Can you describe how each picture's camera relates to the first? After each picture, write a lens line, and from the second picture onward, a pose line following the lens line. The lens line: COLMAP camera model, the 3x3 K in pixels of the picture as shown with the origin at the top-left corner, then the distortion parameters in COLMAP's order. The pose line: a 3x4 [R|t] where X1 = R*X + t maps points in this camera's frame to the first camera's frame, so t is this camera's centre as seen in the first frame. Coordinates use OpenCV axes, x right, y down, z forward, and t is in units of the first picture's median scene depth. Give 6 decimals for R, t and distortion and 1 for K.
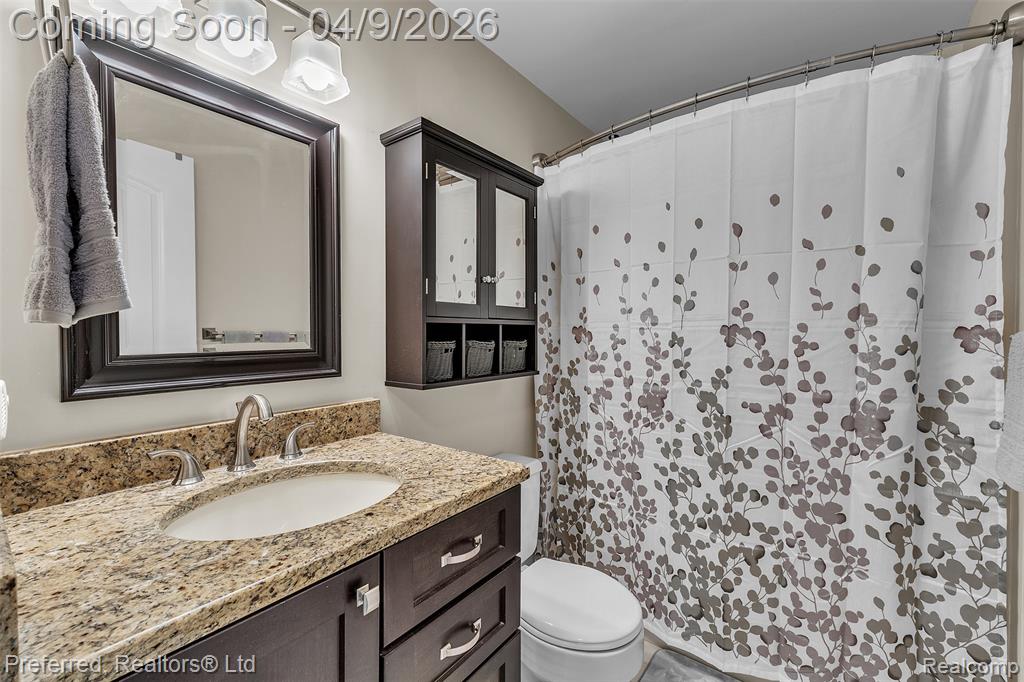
lens RADIAL K [[442.3, 0, 513.6], [0, 442.3, 337.8], [0, 0, 1]] dist [0.002082, 0.000053]
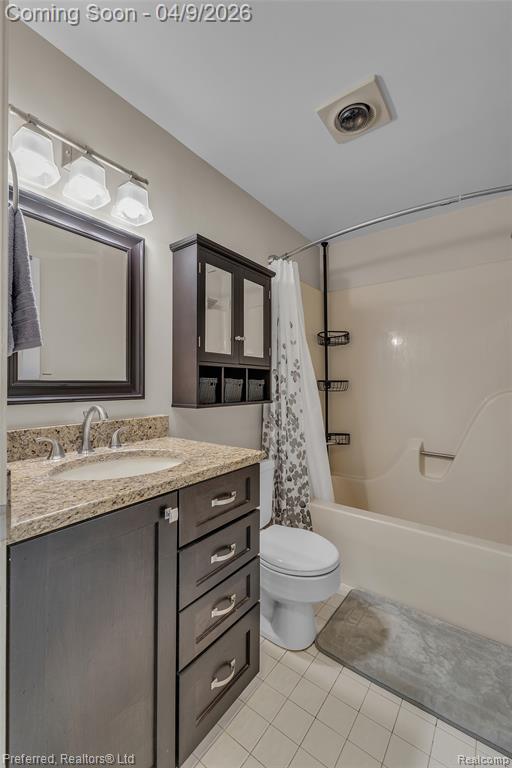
lens RADIAL K [[331.7, 0, 253.0], [0, 331.7, 384.5], [0, 0, 1]] dist [0.002082, 0.000053]
pose [[0.999970, 0.001590, -0.007525, -0.000200], [-0.001707, 0.999879, -0.015492, 0.077056], [0.007500, 0.015504, 0.999852, -0.240572]]
